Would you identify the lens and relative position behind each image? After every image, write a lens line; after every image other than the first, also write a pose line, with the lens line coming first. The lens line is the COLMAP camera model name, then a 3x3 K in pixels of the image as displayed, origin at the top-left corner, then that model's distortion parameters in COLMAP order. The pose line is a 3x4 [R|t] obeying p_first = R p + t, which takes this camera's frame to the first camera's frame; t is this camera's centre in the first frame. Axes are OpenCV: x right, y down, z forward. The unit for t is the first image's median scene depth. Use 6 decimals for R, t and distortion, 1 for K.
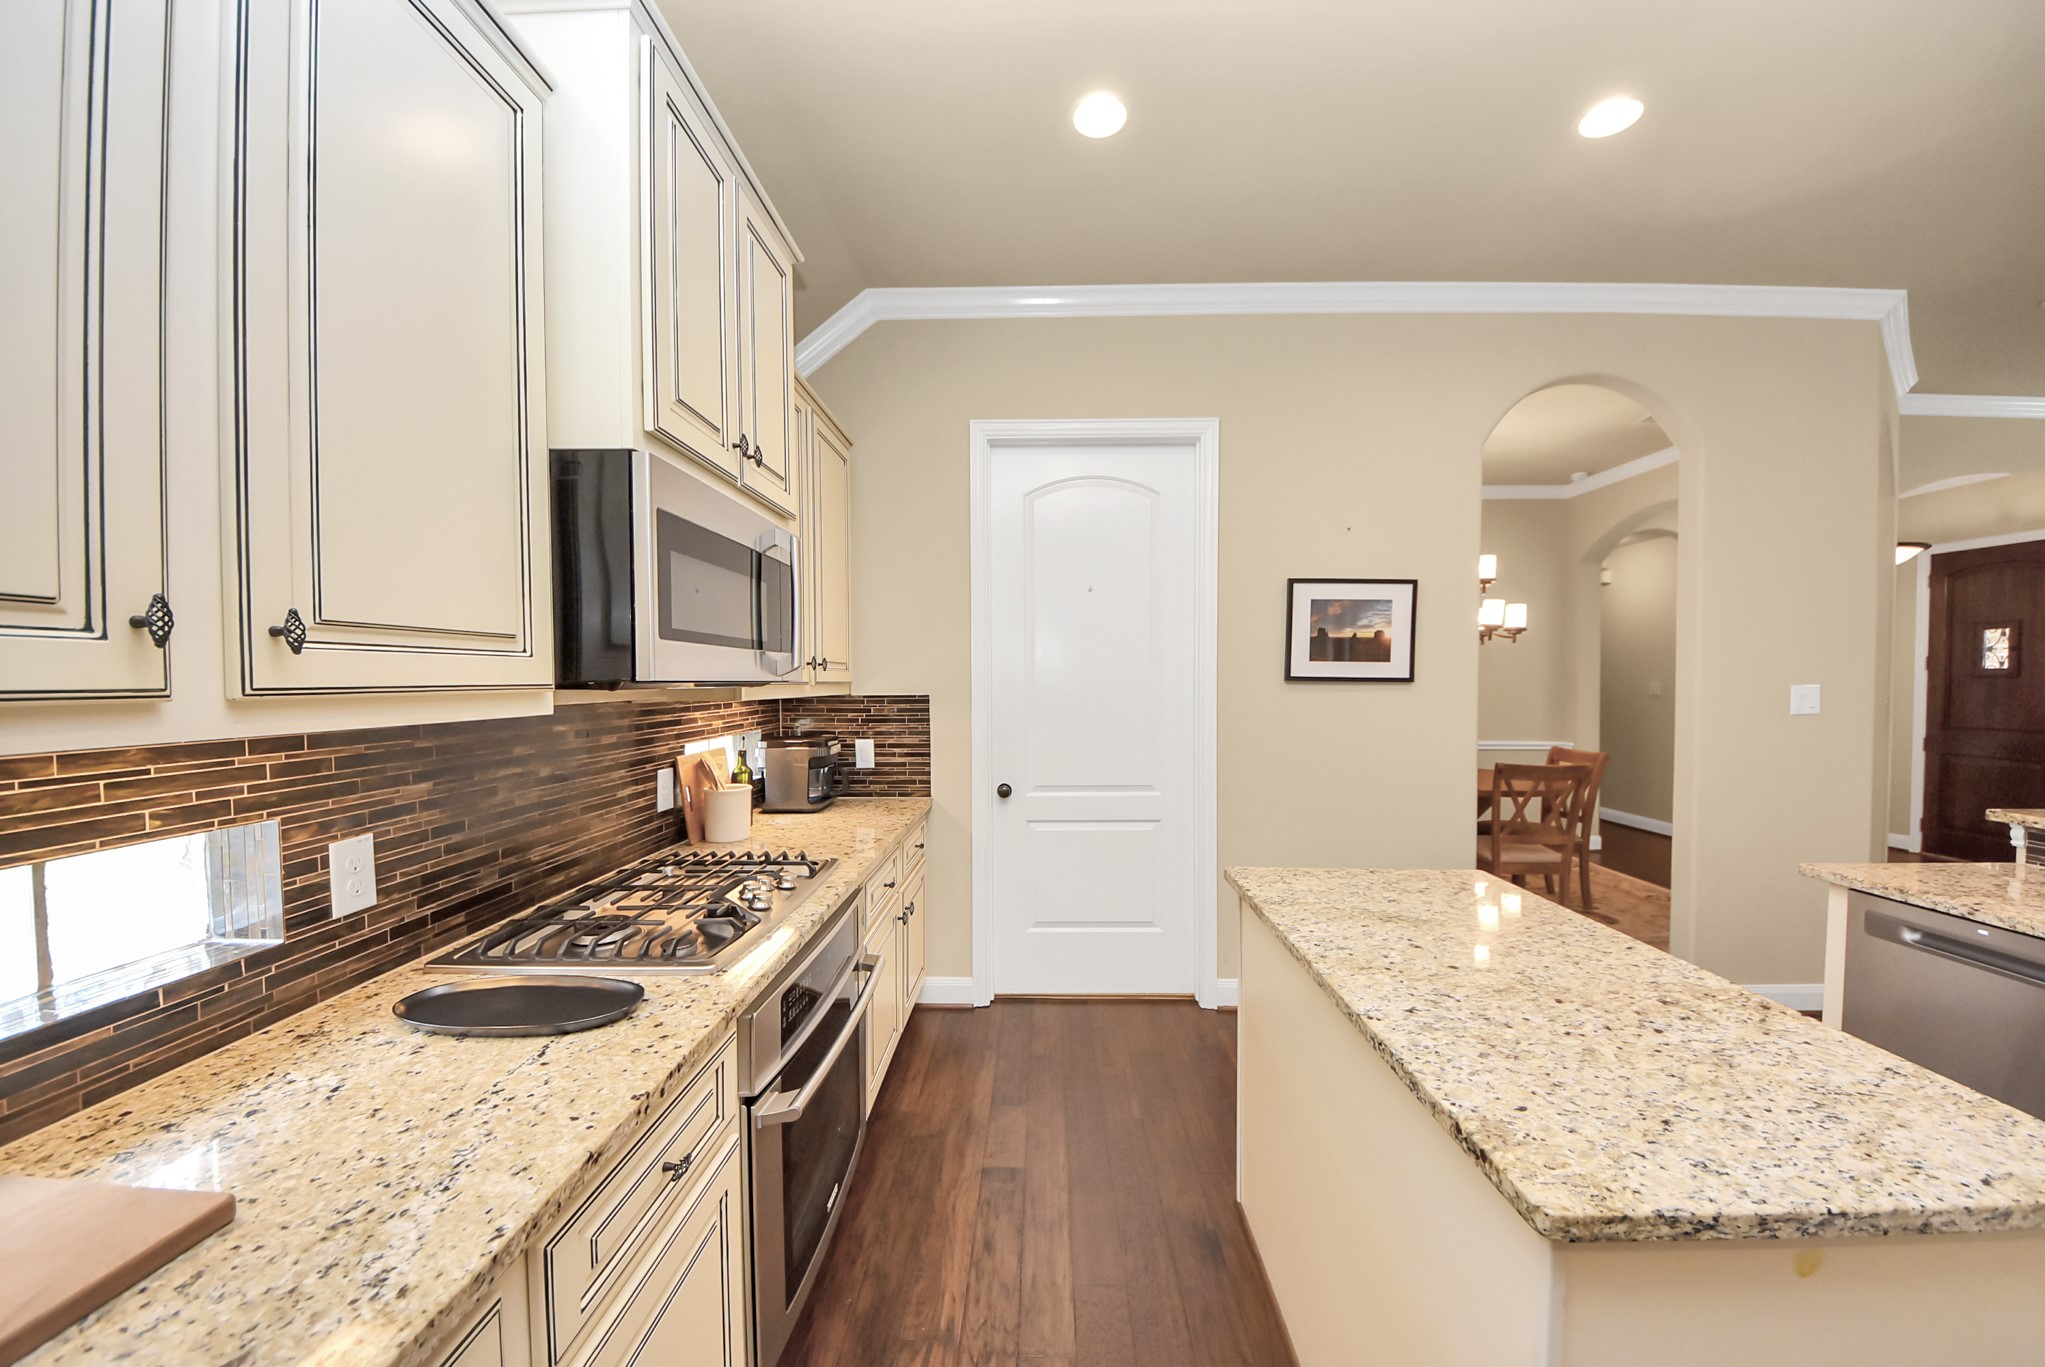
lens RADIAL K [[715.4, 0, 1036.0], [0, 715.4, 694.2], [0, 0, 1]] dist [0.000961, -0.005105]
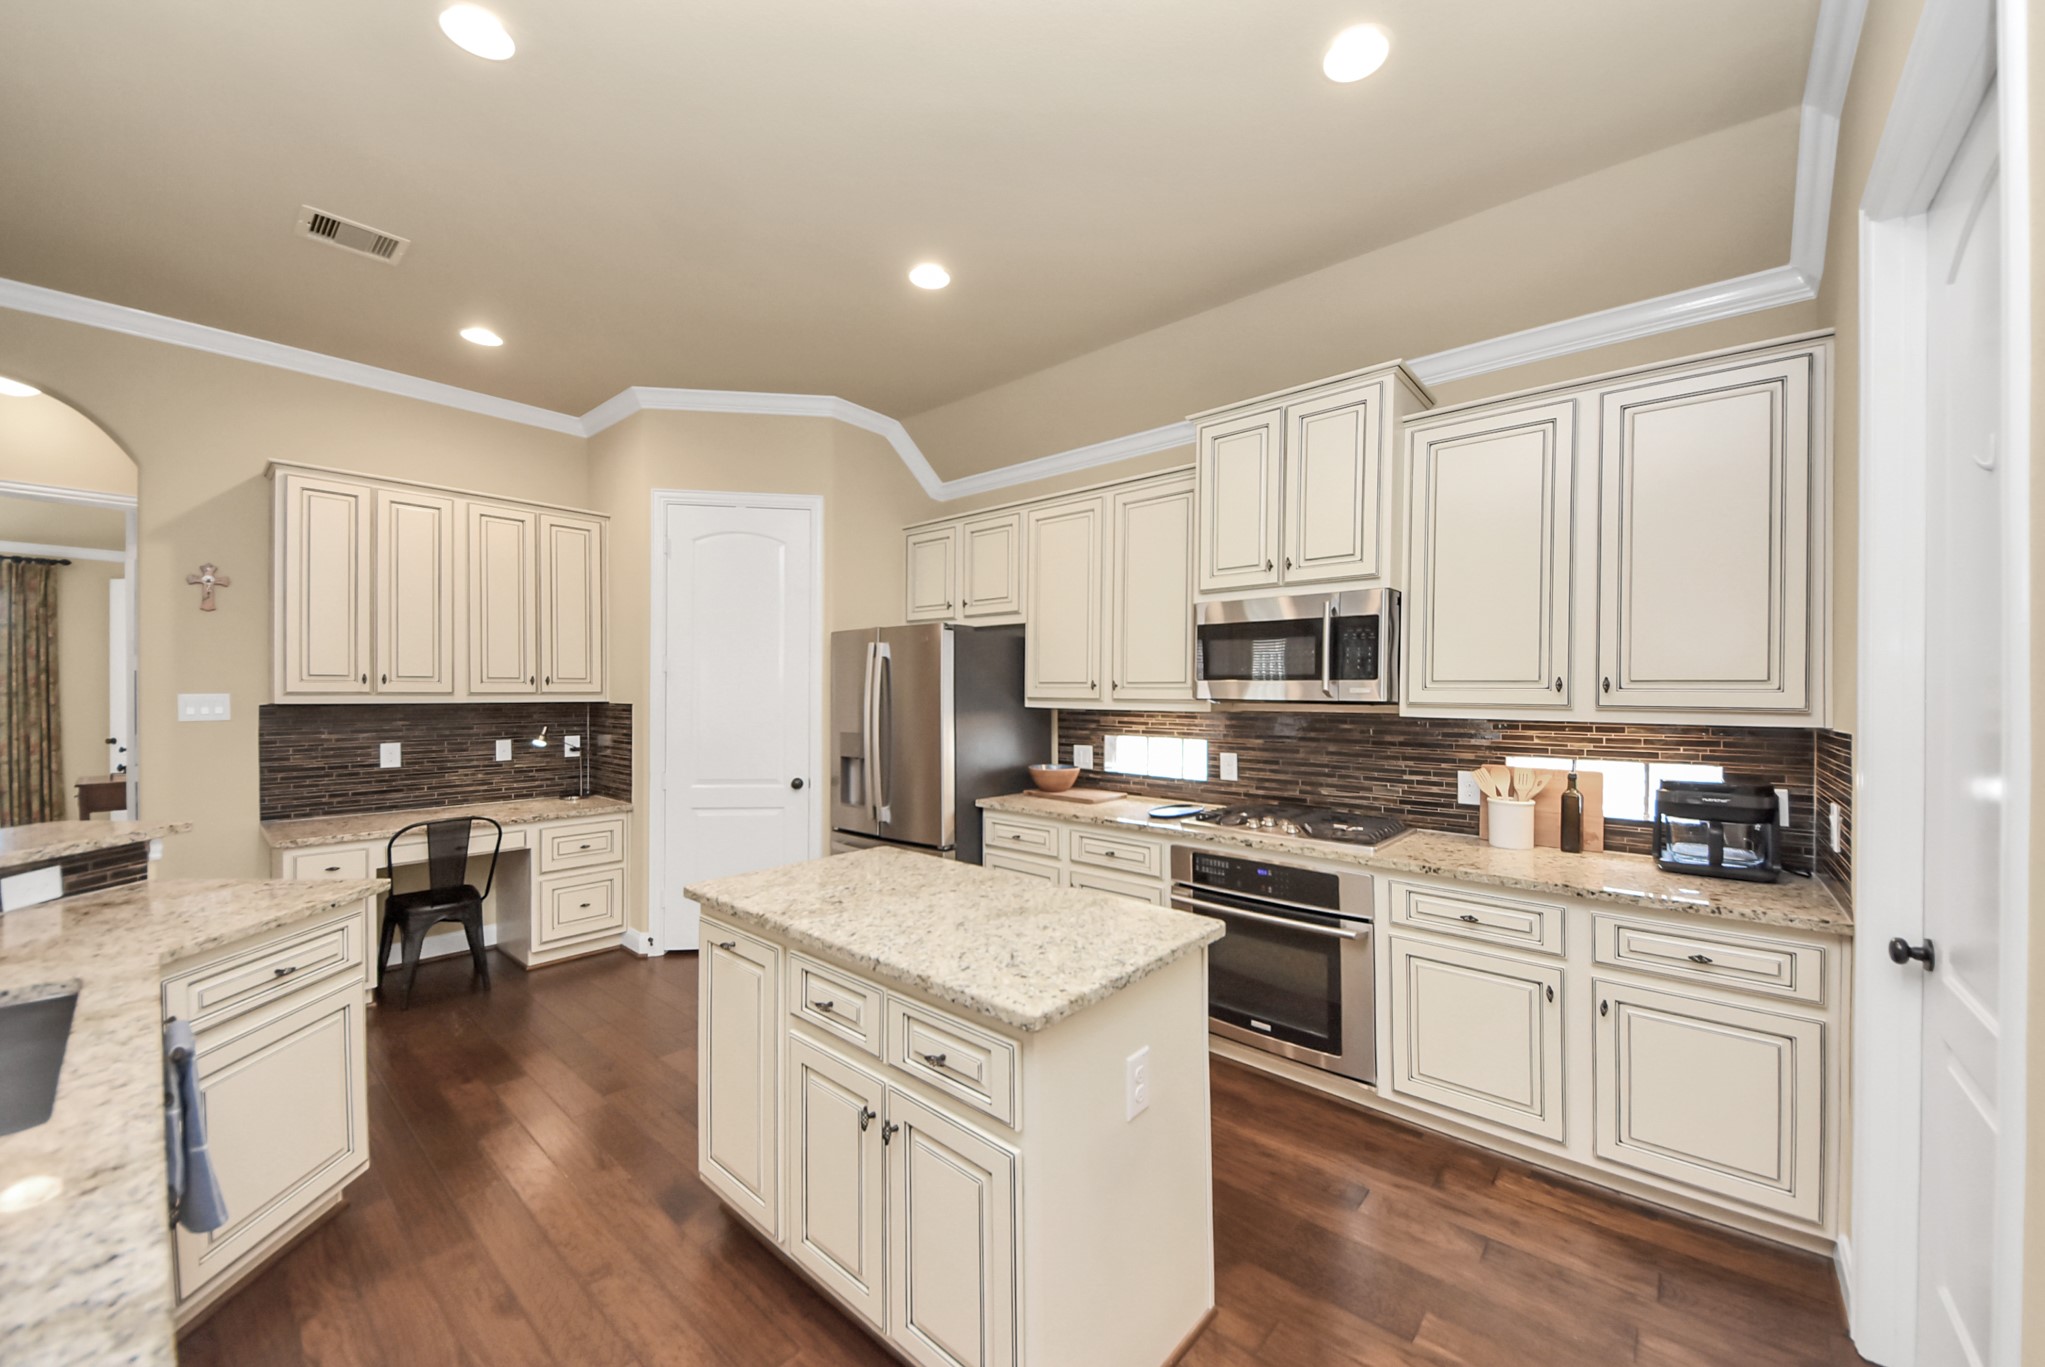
lens RADIAL K [[750.9, 0, 1040.4], [0, 750.9, 696.7], [0, 0, 1]] dist [0.010187, -0.000140]
pose [[-0.629715, -0.000800, -0.776826, 0.707510], [-0.025650, 0.999476, 0.019762, -0.024274], [0.776402, 0.032370, -0.629406, 0.890857]]
